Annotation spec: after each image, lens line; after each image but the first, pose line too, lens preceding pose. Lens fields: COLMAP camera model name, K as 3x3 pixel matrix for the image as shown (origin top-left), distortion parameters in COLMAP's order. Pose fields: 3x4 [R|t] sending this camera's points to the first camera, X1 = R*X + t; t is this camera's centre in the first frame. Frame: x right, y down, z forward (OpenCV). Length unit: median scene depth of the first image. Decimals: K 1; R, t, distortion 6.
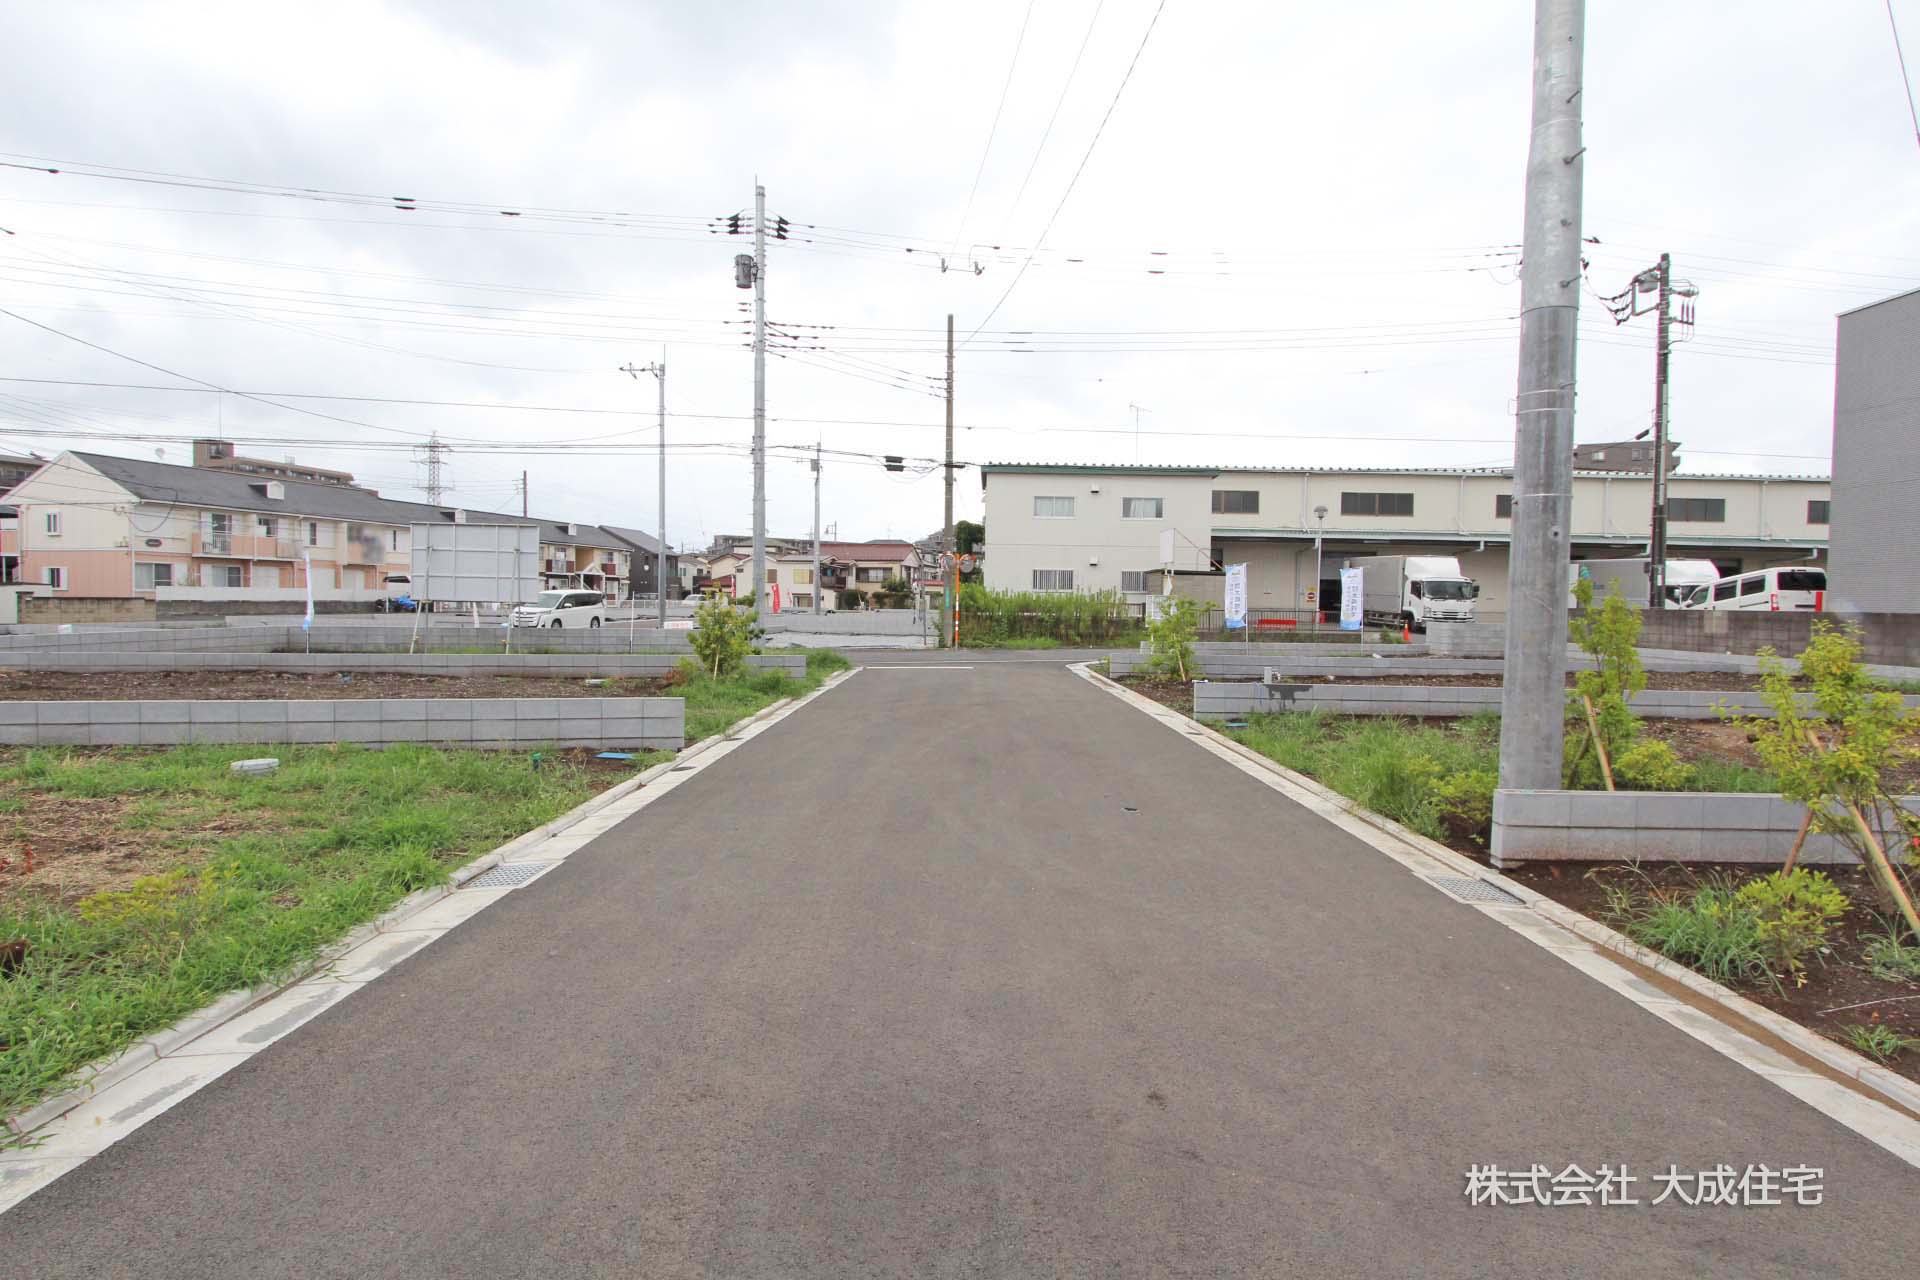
lens RADIAL K [[952.8, 0, 949.3], [0, 952.8, 627.1], [0, 0, 1]] dist [-0.015818, 0.002945]
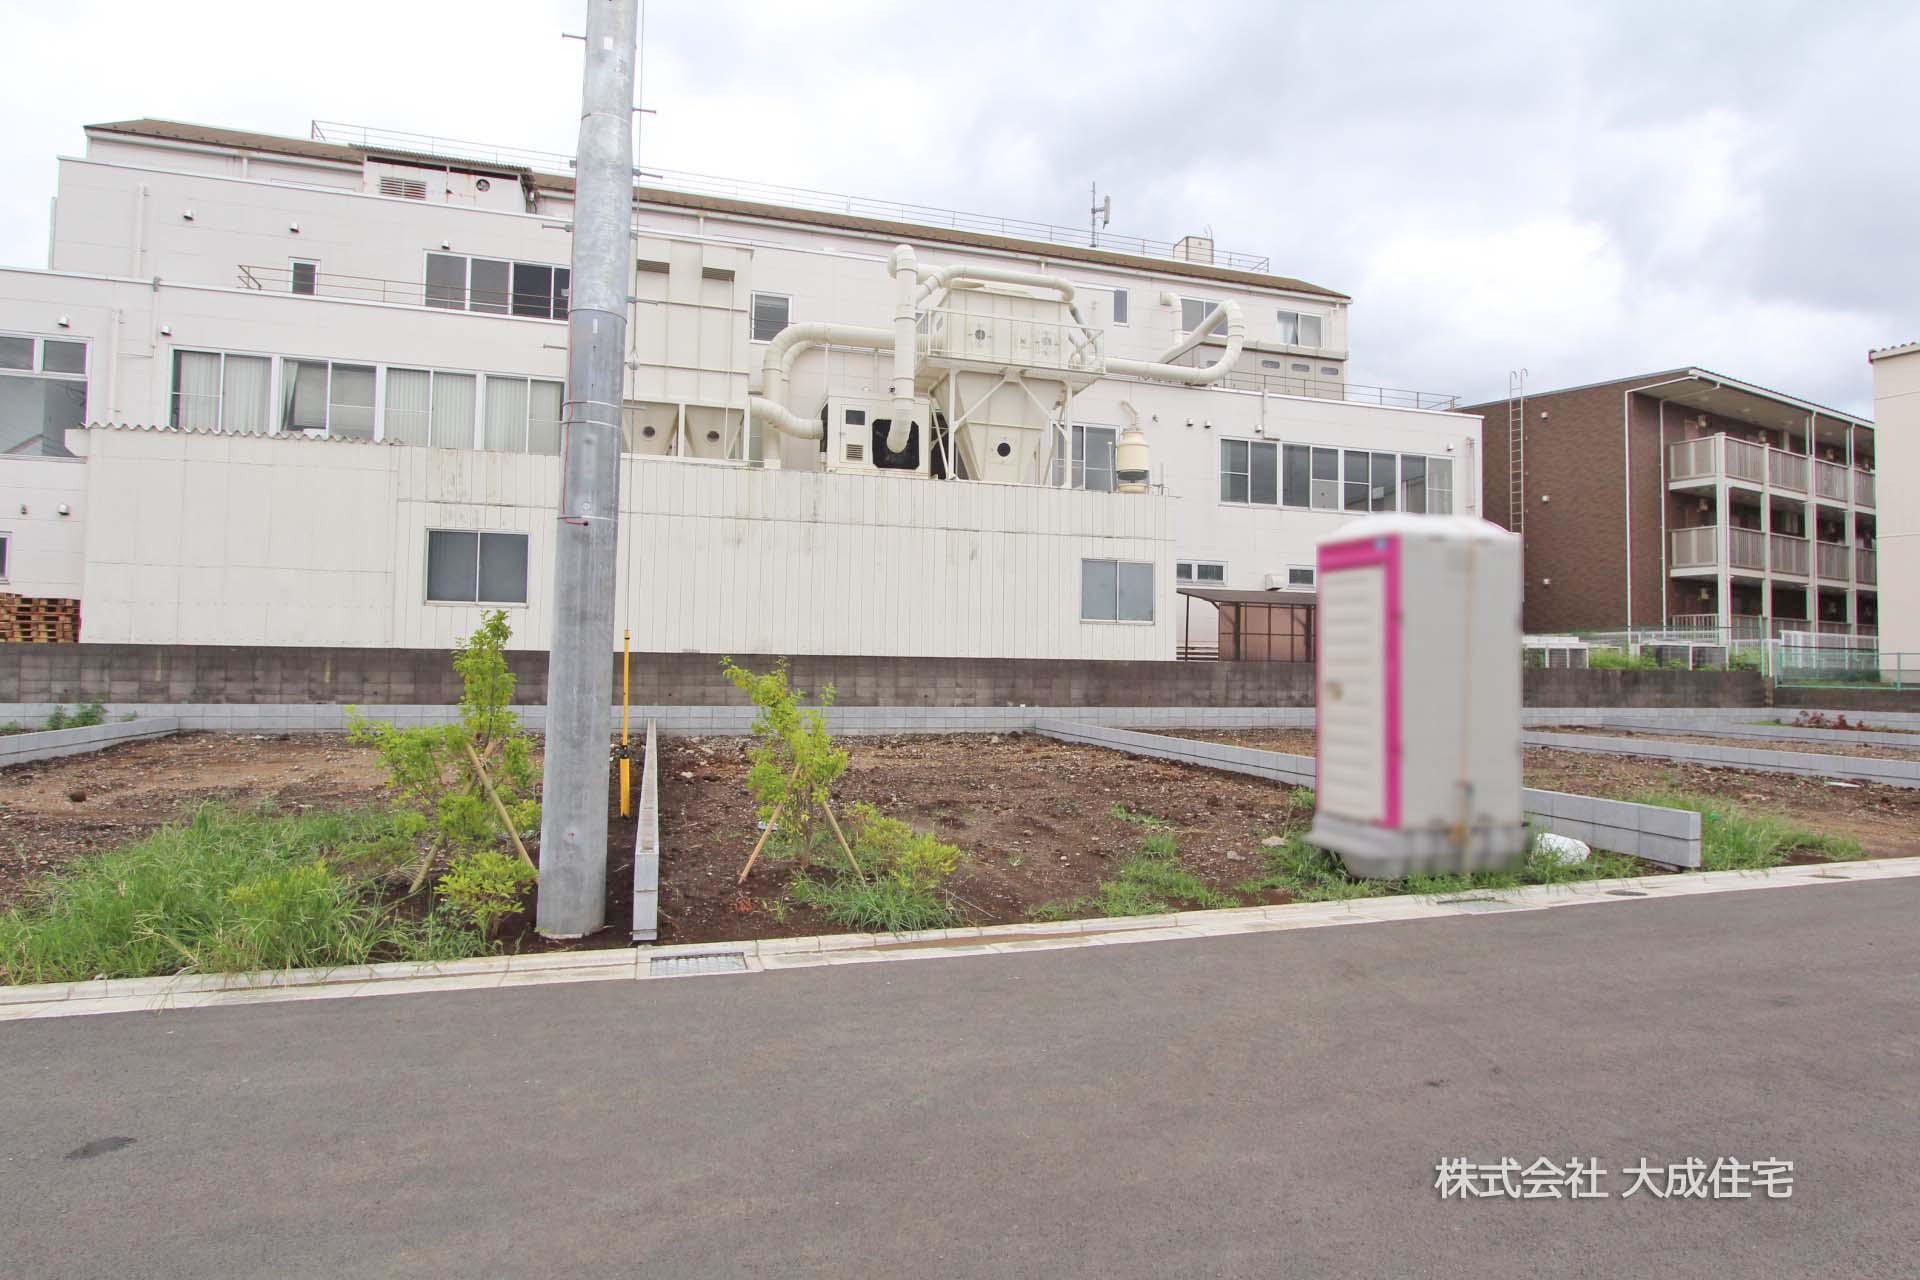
lens RADIAL K [[1013.3, 0, 968.6], [0, 1013.3, 635.2], [0, 0, 1]] dist [-0.021660, 0.008223]
pose [[-0.295830, 0.006145, 0.955221, -0.098370], [0.007157, 0.999965, -0.004217, -0.005989], [-0.955214, 0.005589, -0.295864, 0.237929]]
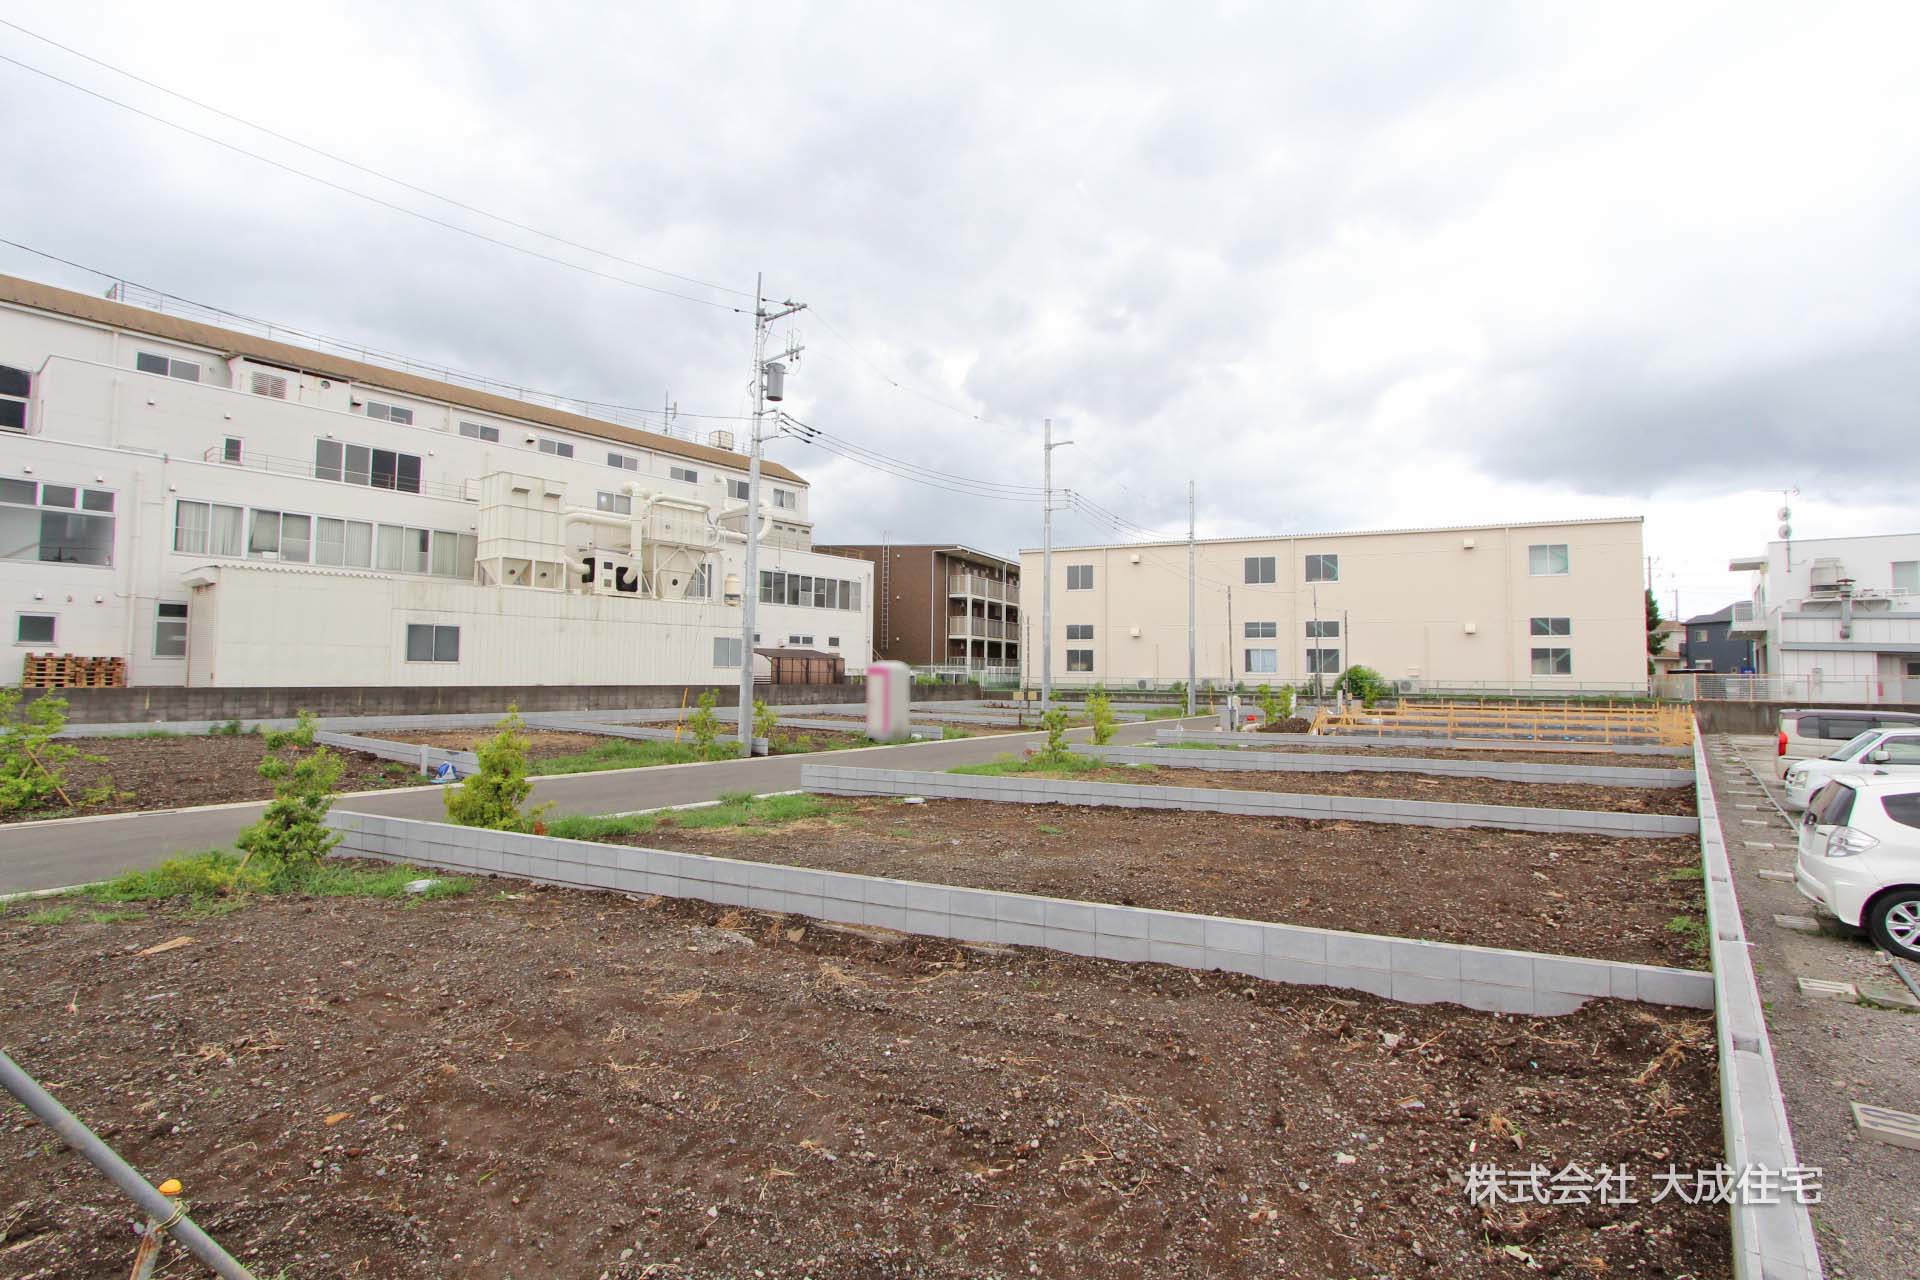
lens RADIAL K [[882.5, 0, 969.0], [0, 882.5, 626.2], [0, 0, 1]] dist [-0.023669, 0.006072]
pose [[-0.796690, 0.005106, 0.604366, -0.654023], [-0.008105, 0.999784, -0.019130, -0.069795], [-0.604333, -0.020139, -0.796477, 0.906027]]
